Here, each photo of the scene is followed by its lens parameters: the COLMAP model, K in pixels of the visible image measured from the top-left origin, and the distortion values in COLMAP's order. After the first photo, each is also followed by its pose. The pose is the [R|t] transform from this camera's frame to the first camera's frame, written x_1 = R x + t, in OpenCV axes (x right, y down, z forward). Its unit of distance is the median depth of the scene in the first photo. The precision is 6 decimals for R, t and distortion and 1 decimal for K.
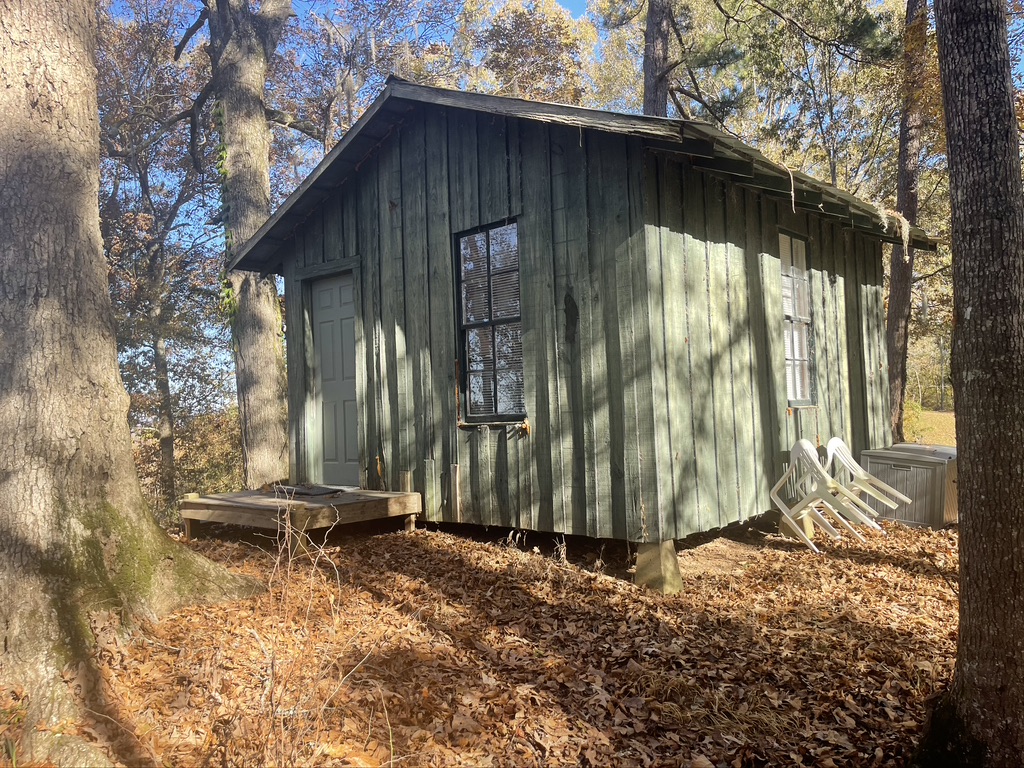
lens RADIAL K [[777.0, 0, 511.6], [0, 777.0, 383.5], [0, 0, 1]] dist [-0.001441, -0.000173]
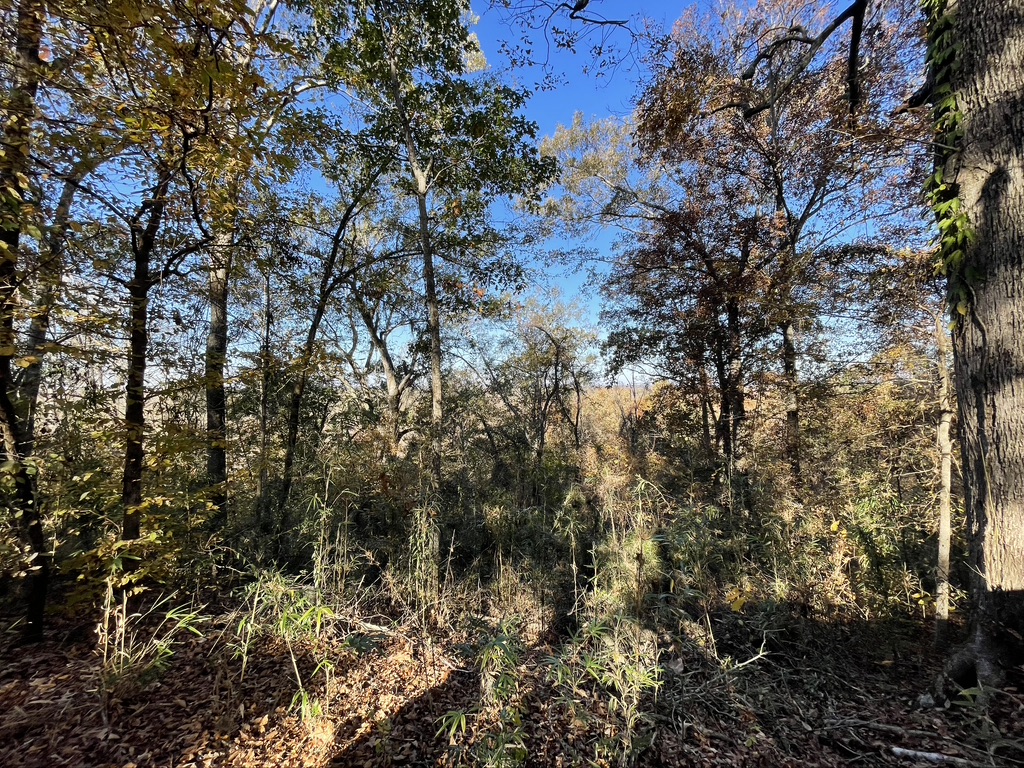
lens RADIAL K [[413.0, 0, 511.4], [0, 413.0, 384.9], [0, 0, 1]] dist [-0.004061, 0.001580]
pose [[0.536709, 0.029930, -0.843236, -0.484934], [0.018302, 0.998723, 0.047098, -0.021522], [0.843569, -0.040711, 0.535476, 1.001843]]
